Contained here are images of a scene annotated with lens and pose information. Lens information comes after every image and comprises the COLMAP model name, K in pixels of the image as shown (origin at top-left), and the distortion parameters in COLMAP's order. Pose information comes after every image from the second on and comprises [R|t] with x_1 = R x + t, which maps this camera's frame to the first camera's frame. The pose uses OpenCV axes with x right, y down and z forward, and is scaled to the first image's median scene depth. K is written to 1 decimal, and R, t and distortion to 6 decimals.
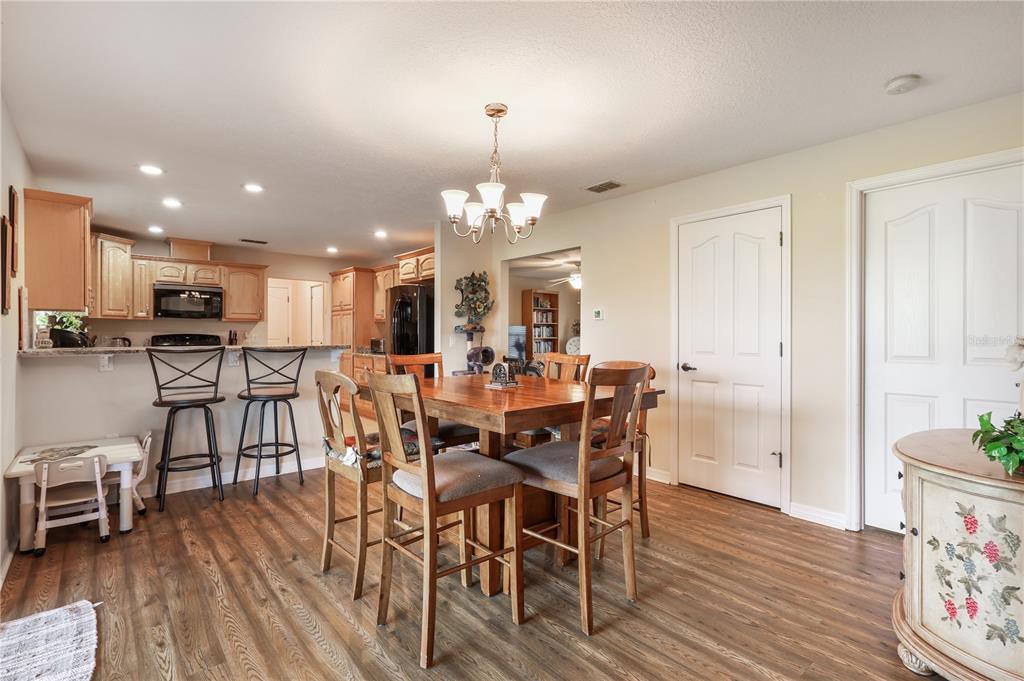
lens RADIAL K [[478.3, 0, 497.0], [0, 478.3, 334.9], [0, 0, 1]] dist [-0.003145, -0.000132]
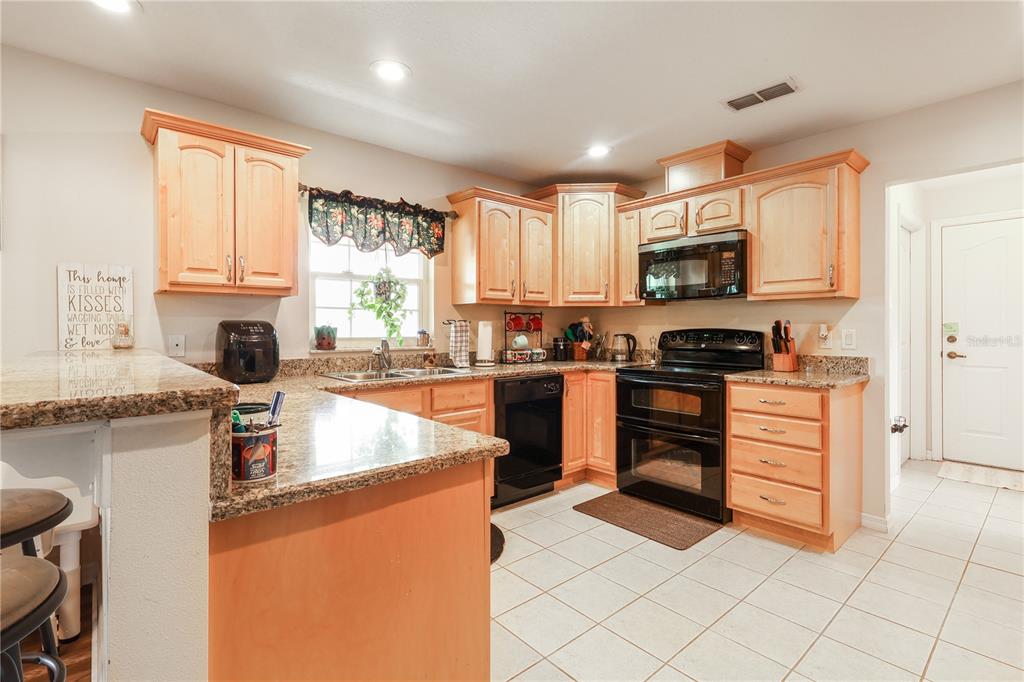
lens RADIAL K [[478.3, 0, 507.3], [0, 478.3, 327.3], [0, 0, 1]] dist [-0.003145, -0.000132]
pose [[0.024940, -0.004951, -0.999677, -0.114330], [0.000352, 0.999988, -0.004944, -0.000792], [0.999689, -0.000228, 0.024941, 0.780727]]
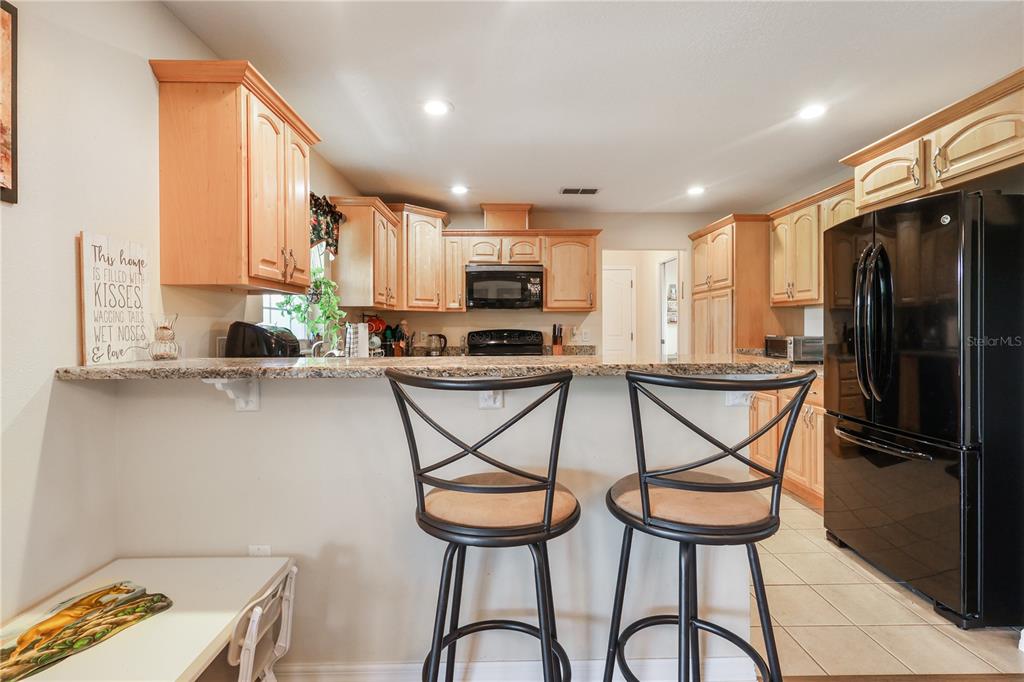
lens RADIAL K [[478.3, 0, 512.0], [0, 478.3, 331.0], [0, 0, 1]] dist [-0.003145, -0.000132]
pose [[0.785575, -0.002019, -0.618763, -0.167648], [0.005513, 0.999978, 0.003737, -0.002303], [0.618742, -0.006347, 0.785569, 0.412536]]
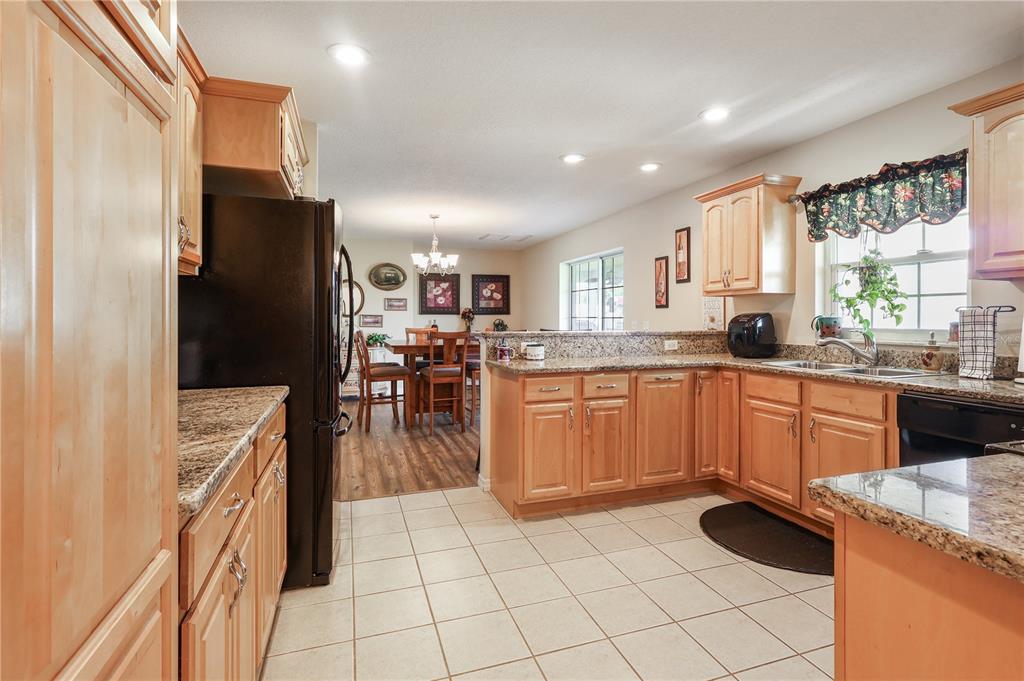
lens RADIAL K [[478.3, 0, 499.5], [0, 478.3, 317.3], [0, 0, 1]] dist [-0.003145, -0.000132]
pose [[-0.931347, 0.000577, 0.364133, -0.454161], [0.000895, 0.999999, 0.000703, -0.004106], [-0.364133, 0.000980, -0.931347, 1.200935]]
